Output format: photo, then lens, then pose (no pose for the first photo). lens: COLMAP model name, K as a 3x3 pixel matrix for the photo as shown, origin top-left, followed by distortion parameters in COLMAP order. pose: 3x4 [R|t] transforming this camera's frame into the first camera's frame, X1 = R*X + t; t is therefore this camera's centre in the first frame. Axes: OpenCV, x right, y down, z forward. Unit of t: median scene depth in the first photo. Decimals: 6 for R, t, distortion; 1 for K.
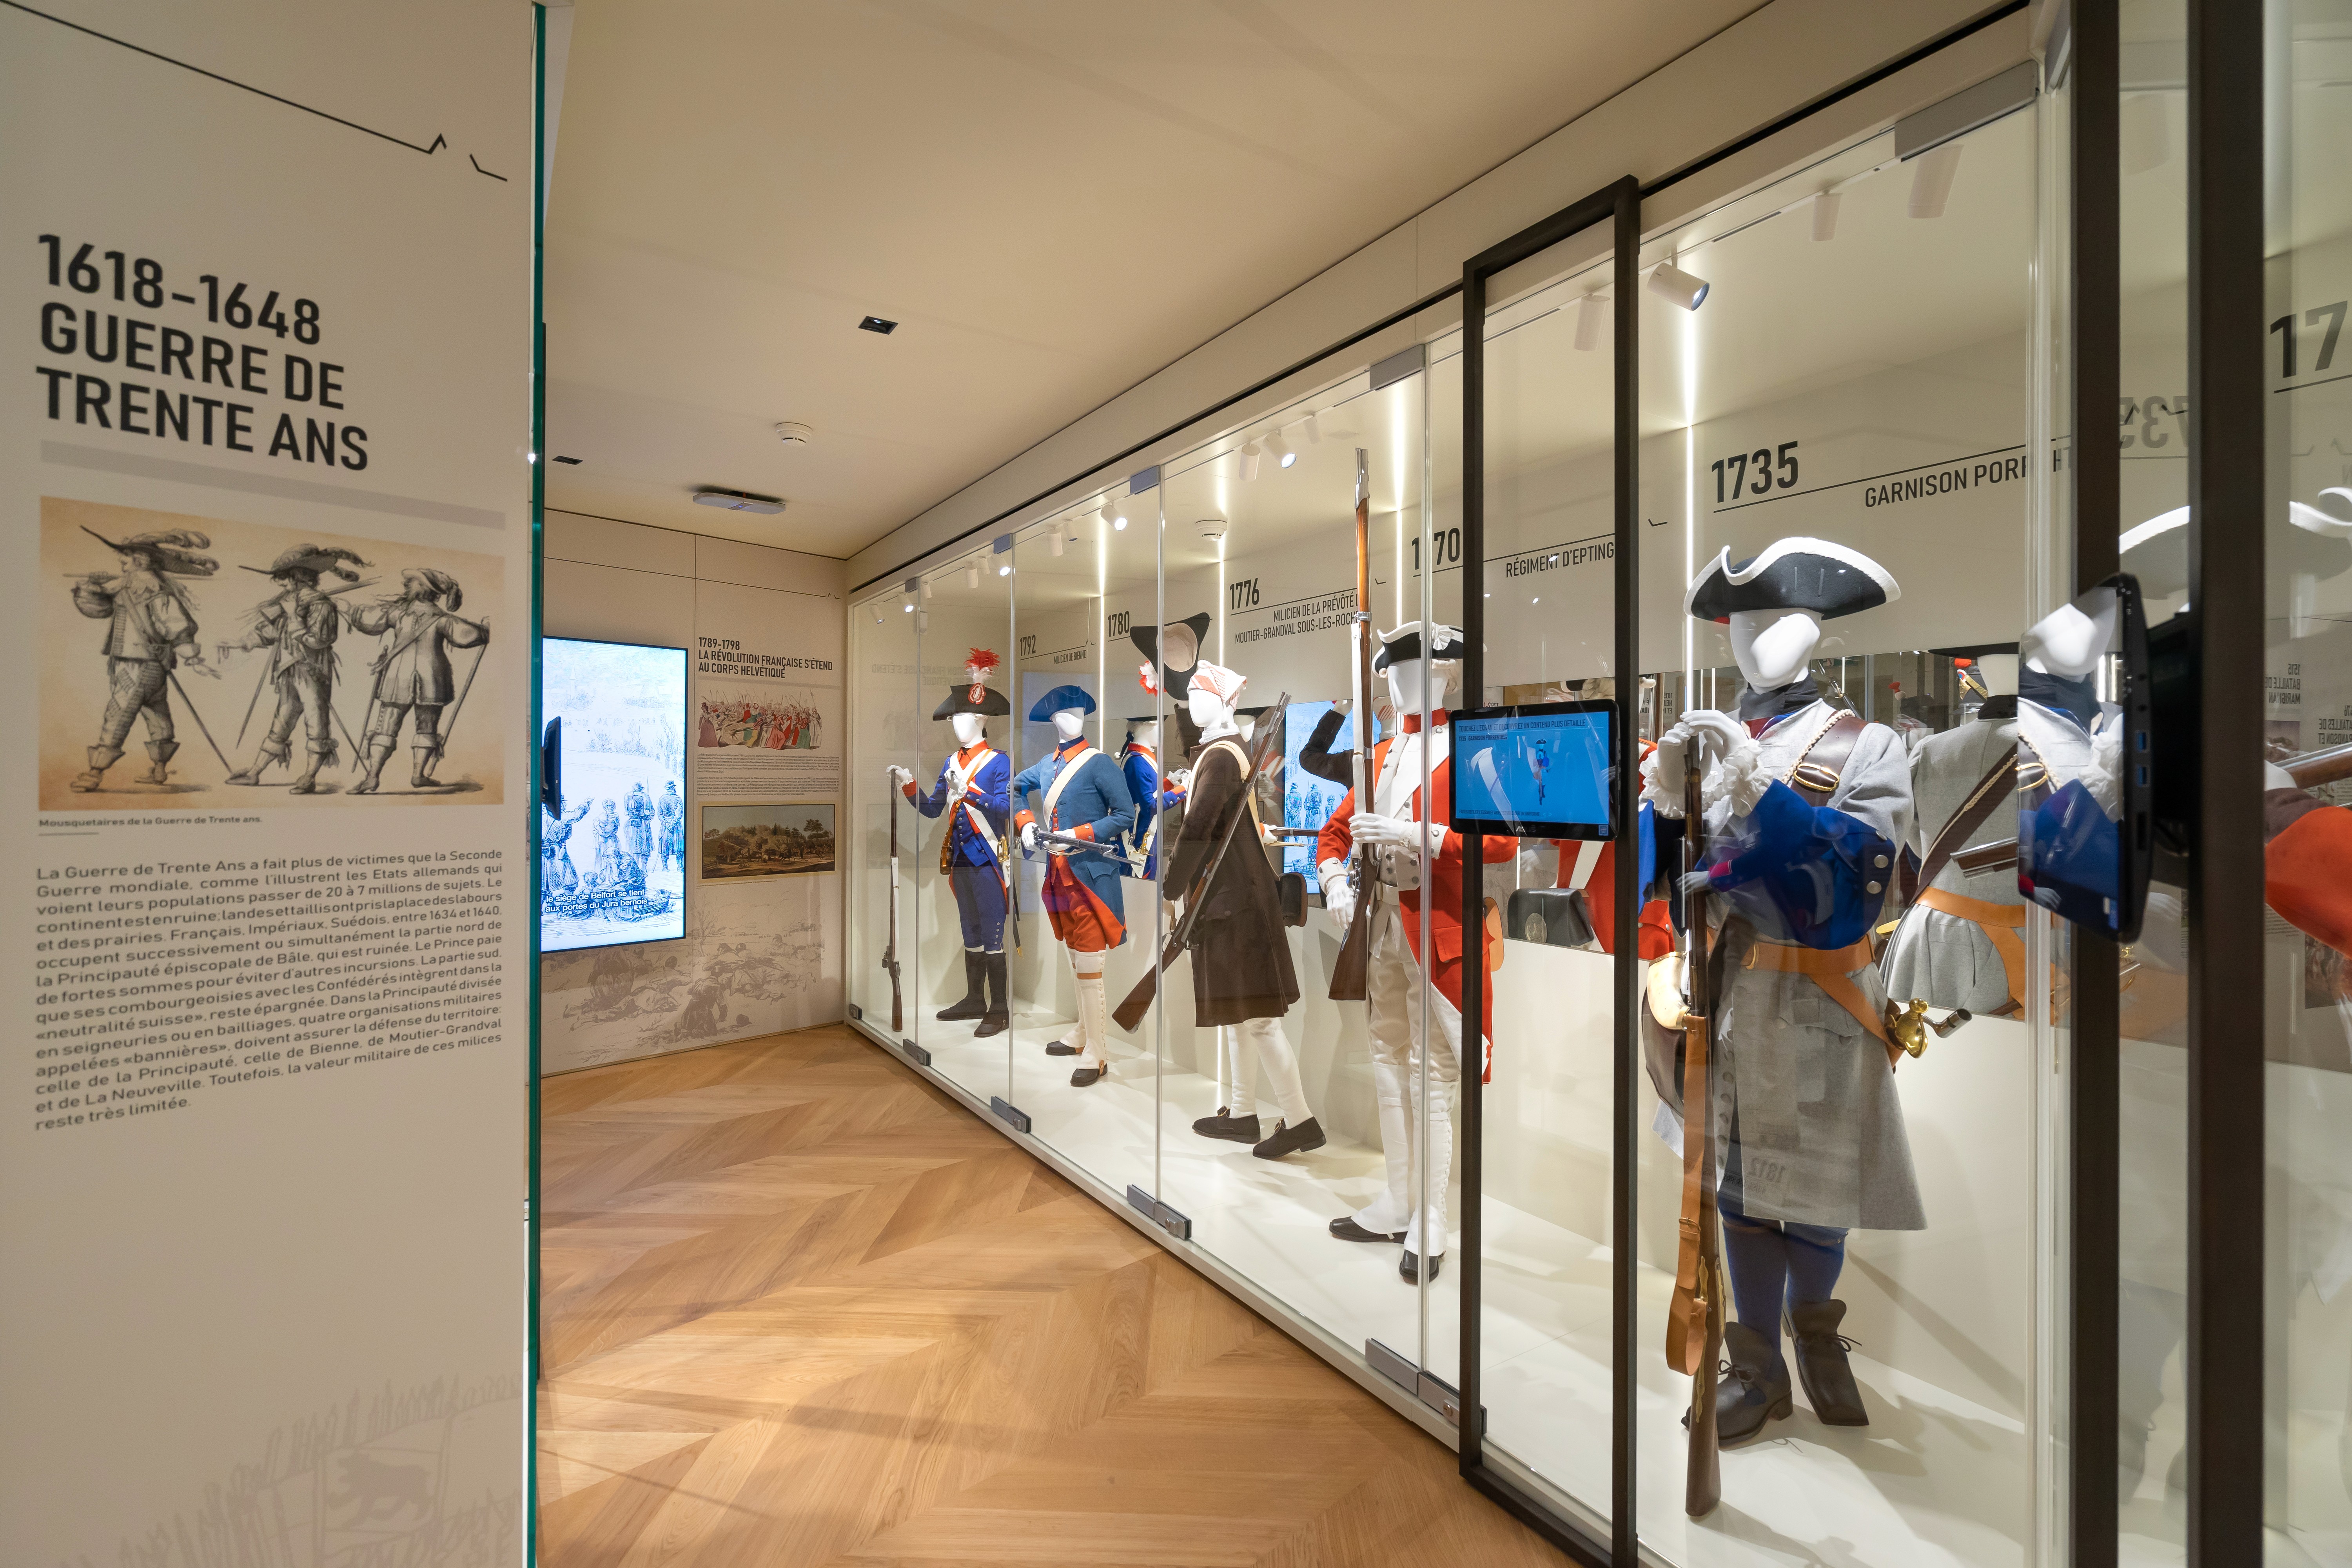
lens RADIAL K [[1077.8, 0, 1172.6], [0, 1077.8, 771.1], [0, 0, 1]] dist [0.001394, 0.000950]
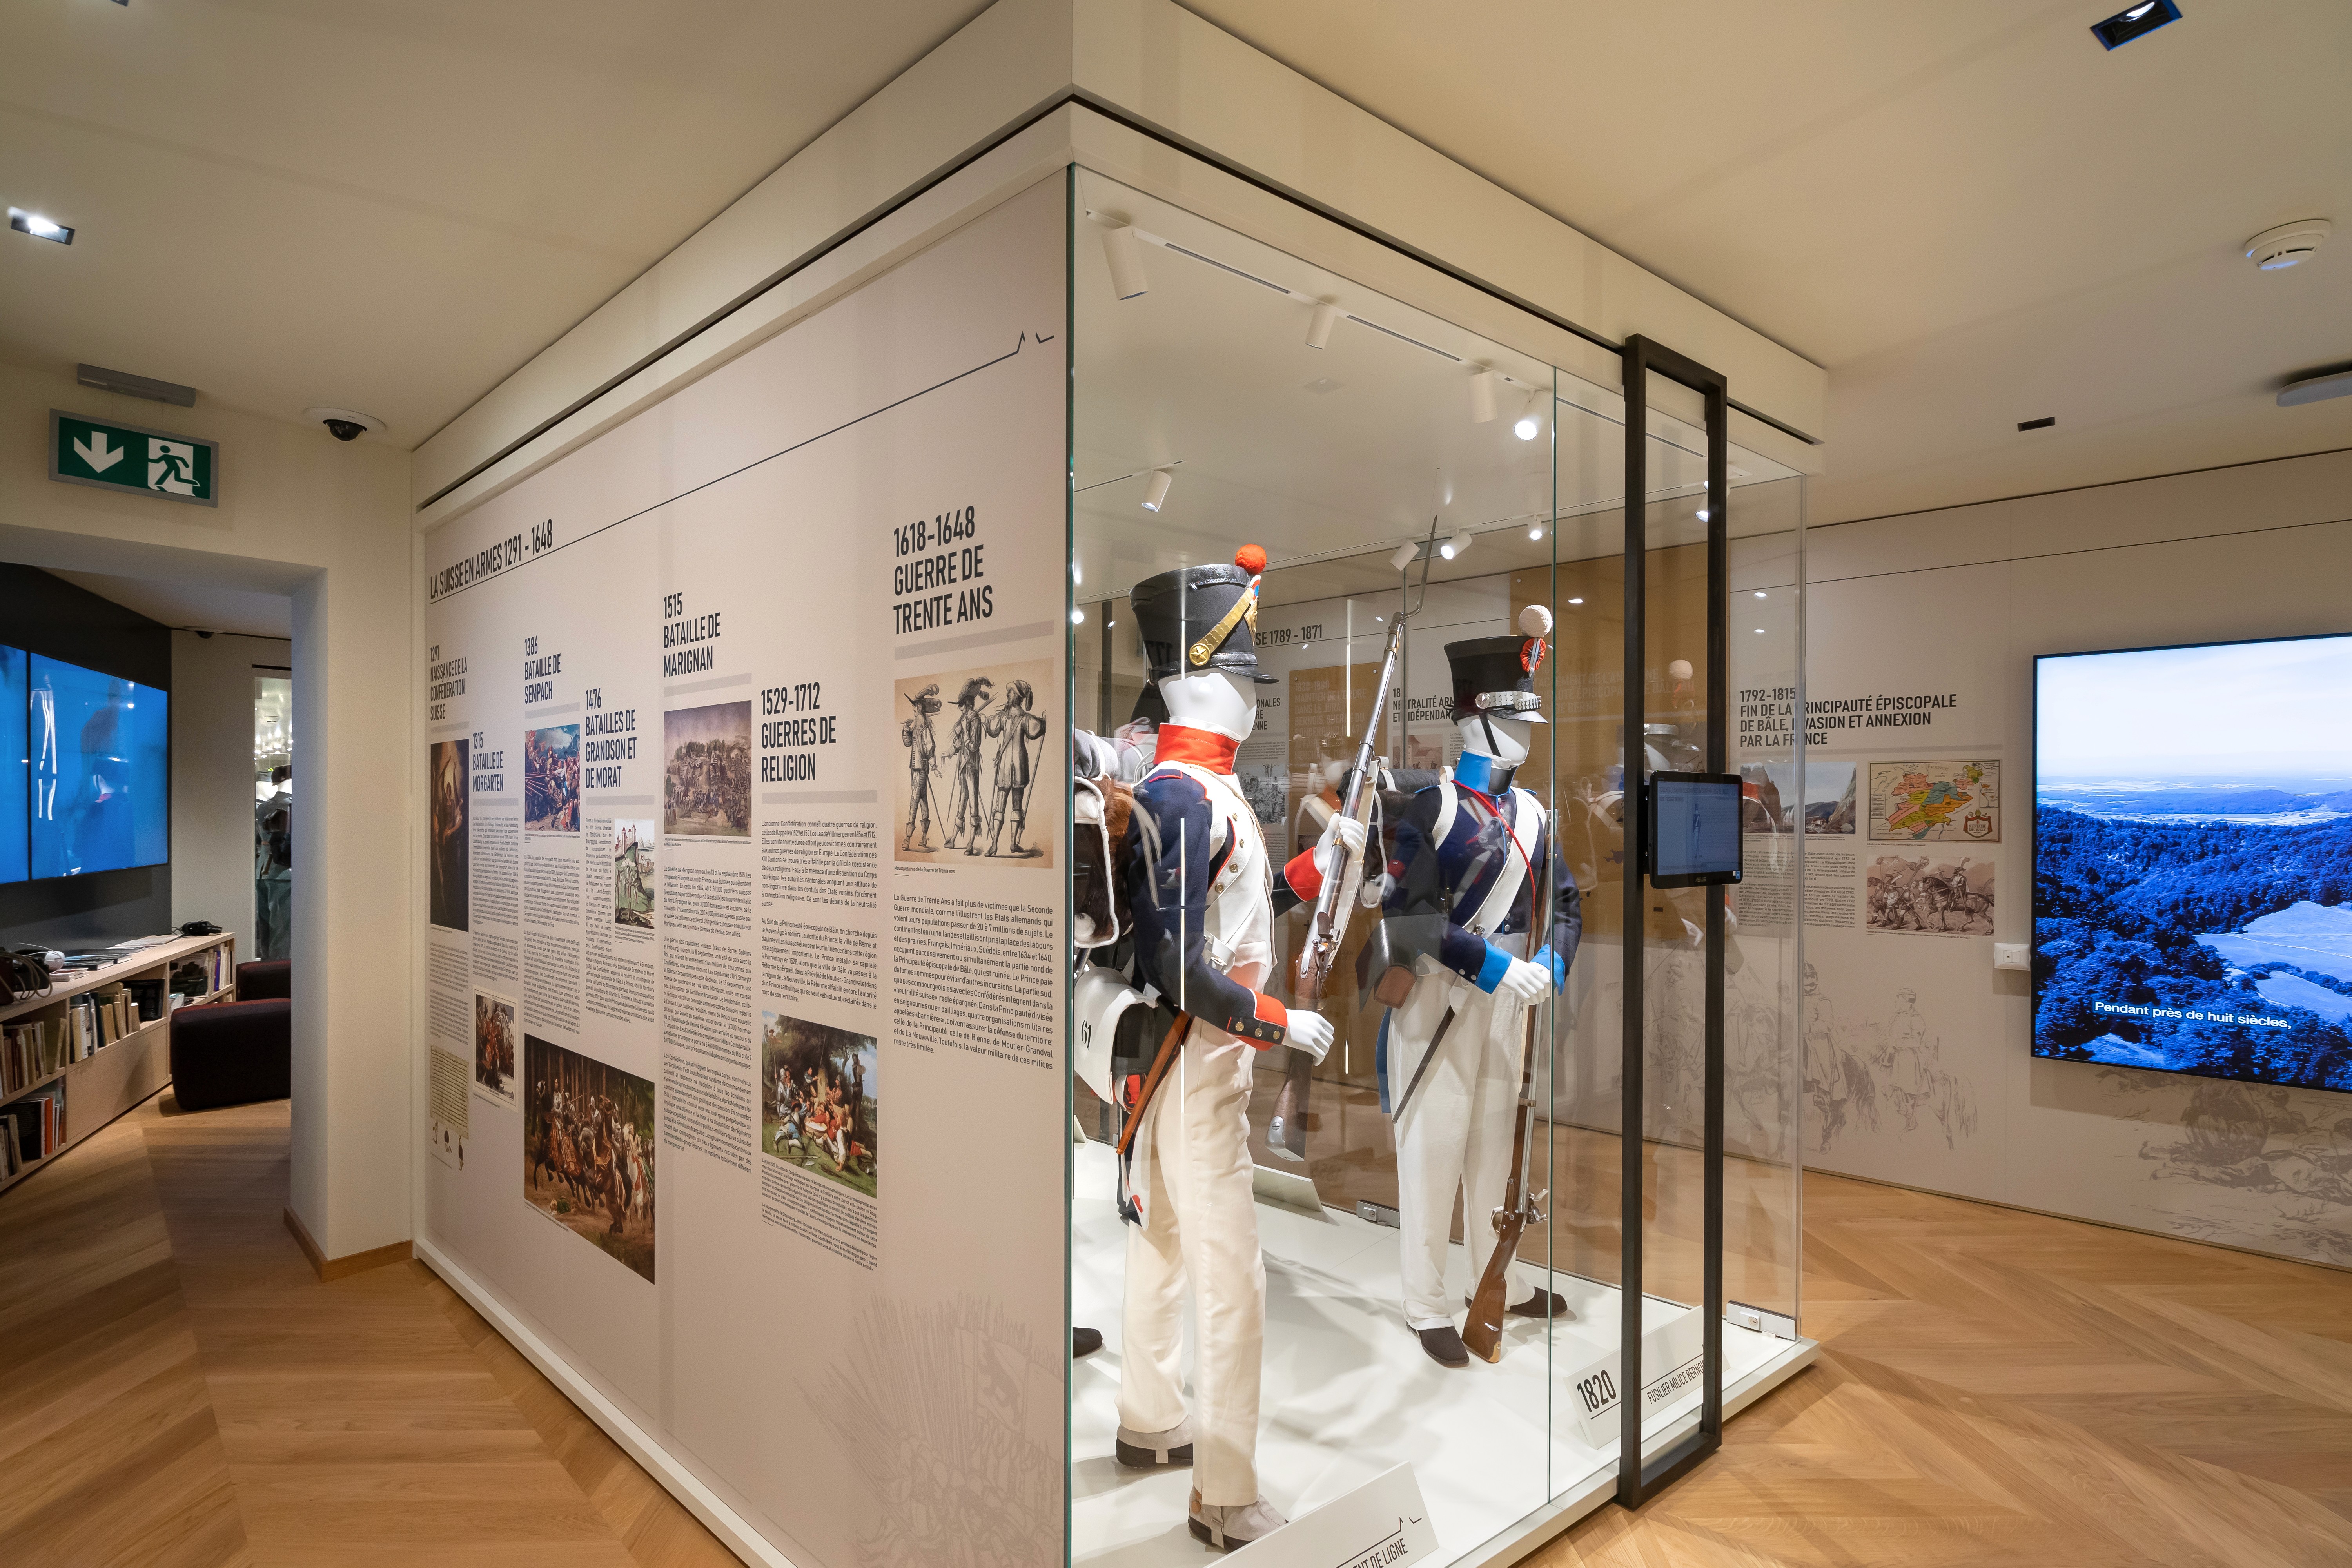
lens RADIAL K [[1077.8, 0, 1180.7], [0, 1077.8, 817.5], [0, 0, 1]] dist [0.001394, 0.000950]
pose [[0.041309, -0.002476, -0.999143, 0.150244], [0.001803, 0.999995, -0.002403, -0.005842], [0.999145, -0.001702, 0.041313, 0.293856]]
